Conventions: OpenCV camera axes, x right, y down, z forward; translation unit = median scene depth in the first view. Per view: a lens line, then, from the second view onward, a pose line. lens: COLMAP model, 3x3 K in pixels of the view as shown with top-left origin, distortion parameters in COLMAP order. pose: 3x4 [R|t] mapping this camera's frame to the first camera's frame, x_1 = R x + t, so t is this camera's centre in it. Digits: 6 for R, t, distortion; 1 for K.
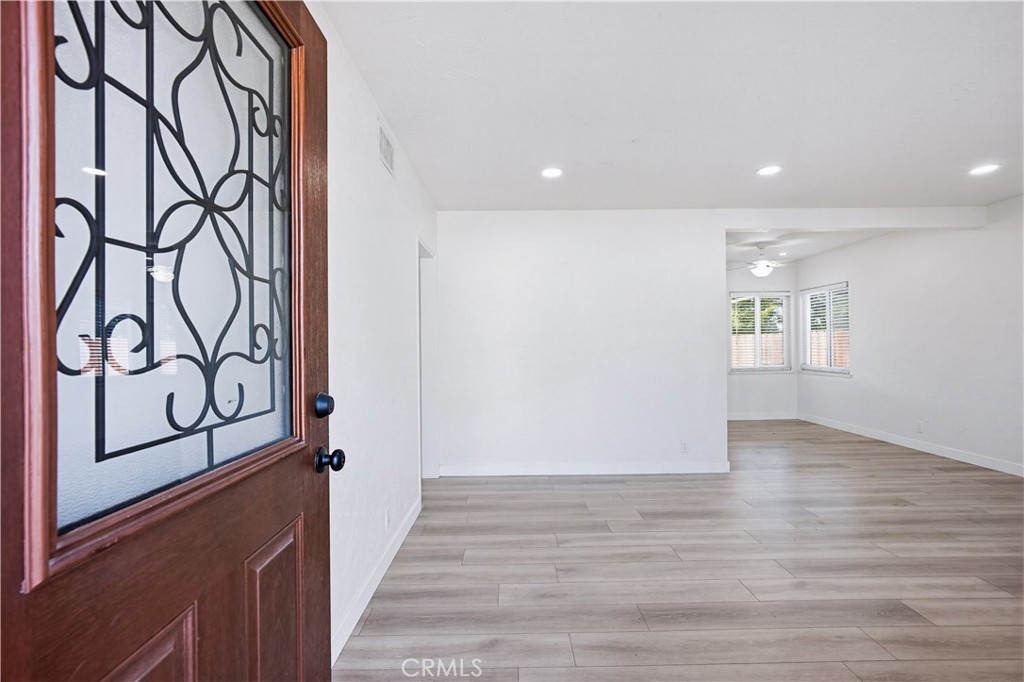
lens RADIAL K [[447.4, 0, 514.8], [0, 447.4, 341.4], [0, 0, 1]] dist [-0.006276, 0.001834]
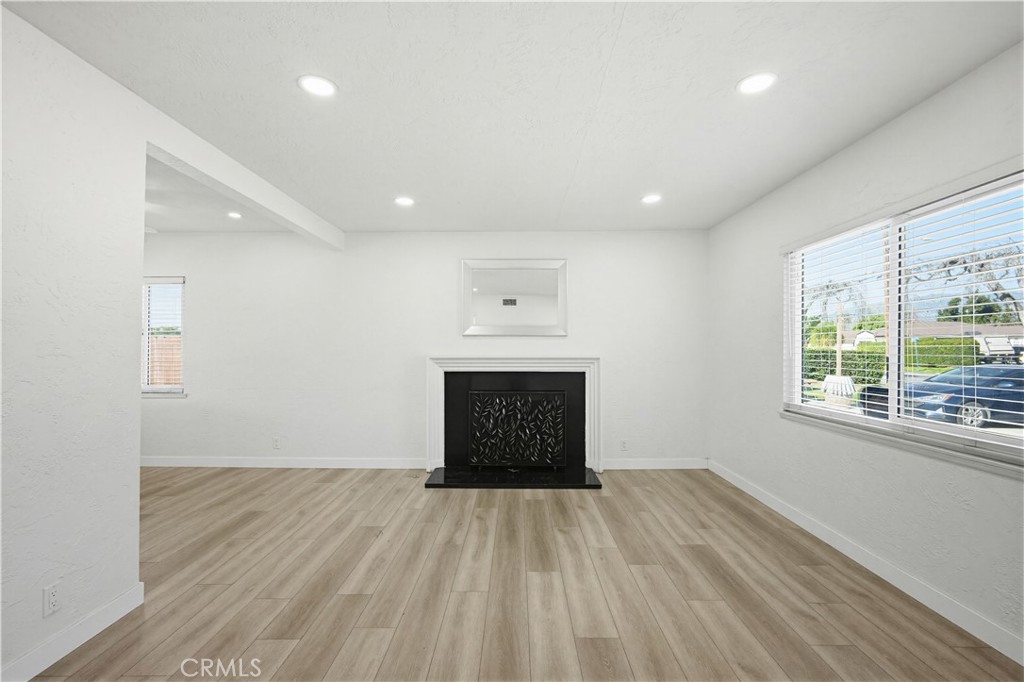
lens RADIAL K [[447.4, 0, 512.4], [0, 447.4, 342.5], [0, 0, 1]] dist [-0.006276, 0.001834]
pose [[0.013866, 0.010610, 0.999848, -0.071961], [-0.010141, 0.999894, -0.010470, -0.027509], [-0.999852, -0.009994, 0.013972, 0.738969]]
